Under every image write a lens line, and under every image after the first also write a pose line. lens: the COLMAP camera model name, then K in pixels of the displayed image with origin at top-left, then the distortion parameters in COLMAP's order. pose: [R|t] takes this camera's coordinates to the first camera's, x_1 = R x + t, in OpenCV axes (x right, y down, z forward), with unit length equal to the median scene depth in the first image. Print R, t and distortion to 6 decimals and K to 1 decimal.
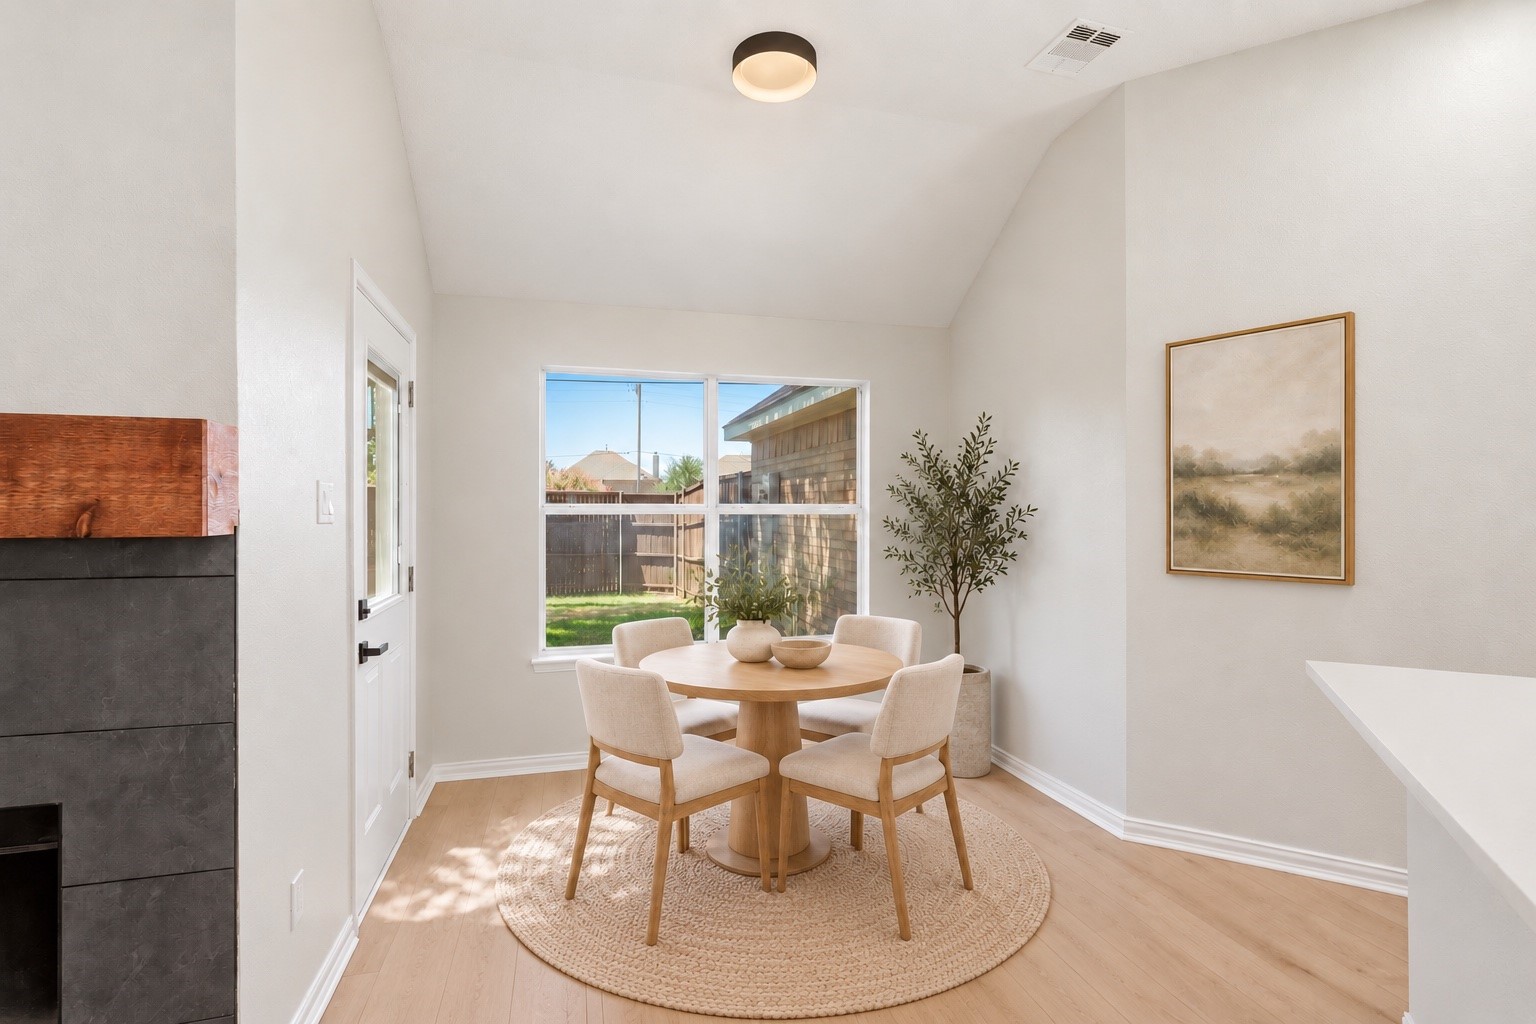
lens RADIAL K [[715.6, 0, 763.1], [0, 715.6, 509.0], [0, 0, 1]] dist [0.002965, 0.000495]
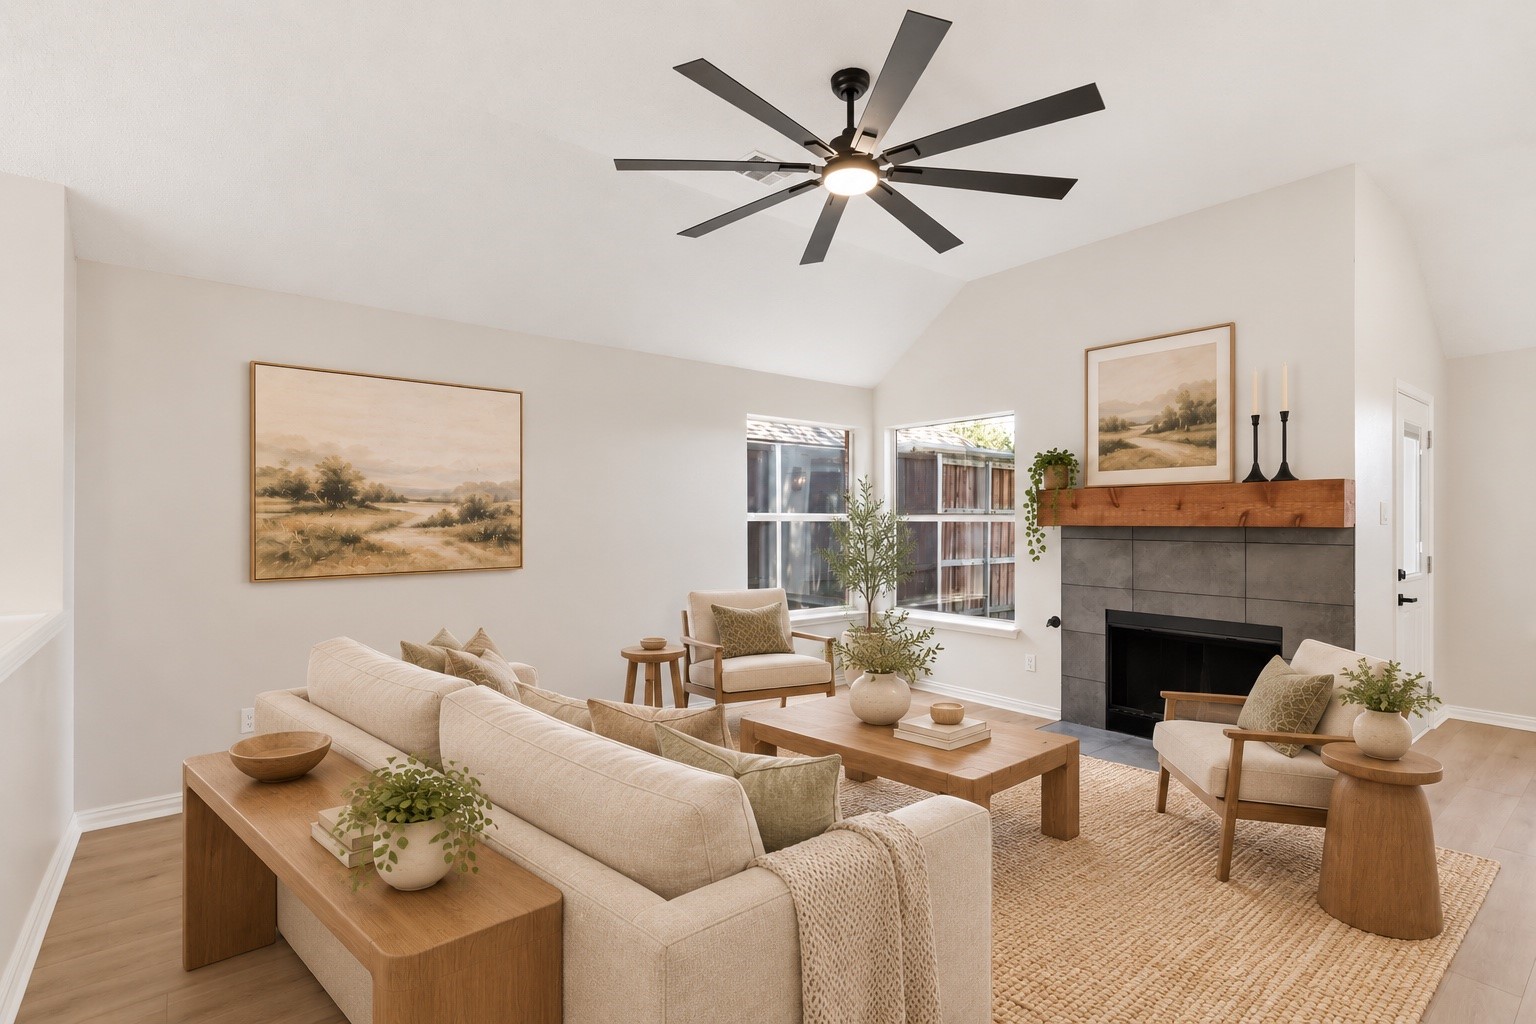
lens RADIAL K [[715.6, 0, 763.1], [0, 715.6, 509.0], [0, 0, 1]] dist [0.002965, 0.000495]
pose [[0.398931, -0.003807, -0.916973, 0.638255], [-0.003898, 0.999975, -0.005847, -0.001703], [0.916973, 0.005907, 0.398906, -1.700334]]
